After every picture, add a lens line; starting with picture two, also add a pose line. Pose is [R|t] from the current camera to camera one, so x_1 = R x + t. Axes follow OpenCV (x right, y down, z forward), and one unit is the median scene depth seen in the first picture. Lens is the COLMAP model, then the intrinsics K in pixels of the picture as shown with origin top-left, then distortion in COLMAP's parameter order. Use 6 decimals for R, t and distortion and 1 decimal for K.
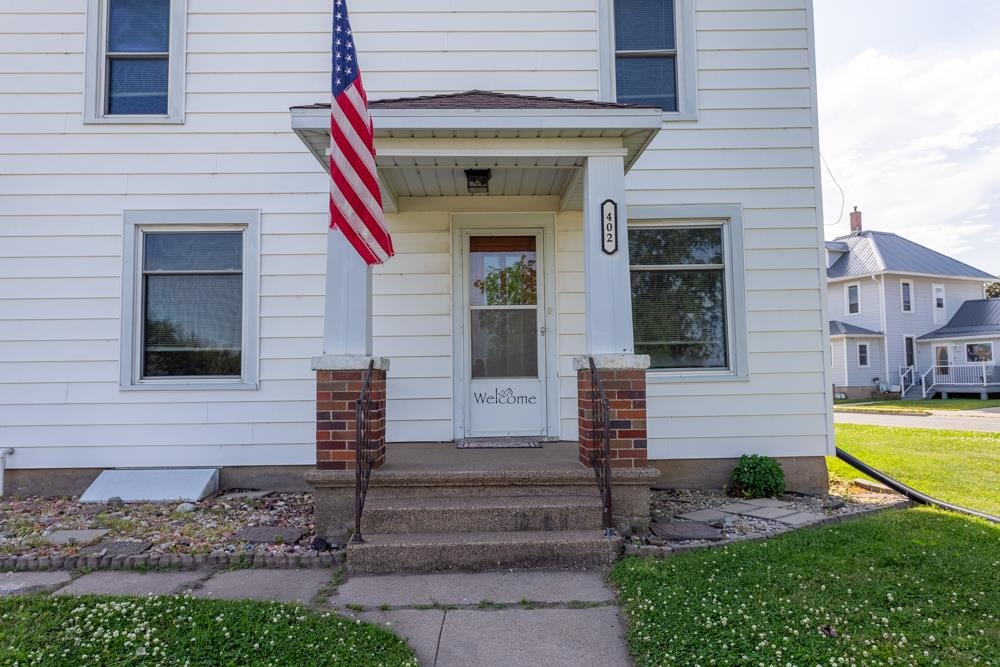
lens RADIAL K [[690.1, 0, 500.0], [0, 690.1, 333.5], [0, 0, 1]] dist [0.000828, -0.001362]
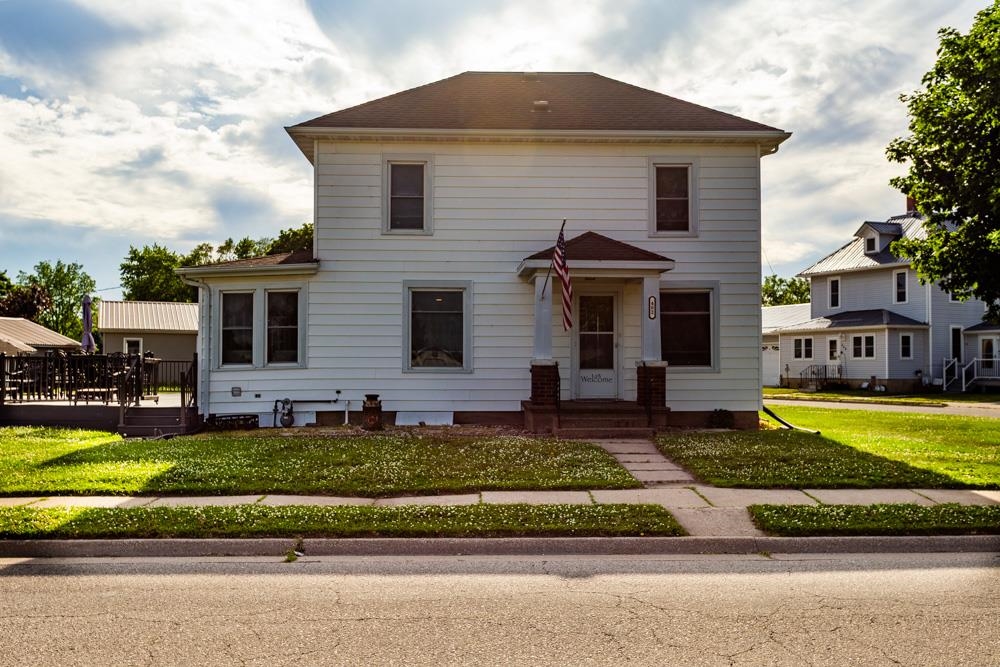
lens RADIAL K [[1005.0, 0, 500.0], [0, 1005.0, 333.5], [0, 0, 1]] dist [0.002280, 0.009314]
pose [[0.999658, 0.015977, 0.020723, -0.324313], [-0.016727, 0.999192, 0.036533, -0.134839], [-0.020123, -0.036868, 0.999118, -1.825467]]
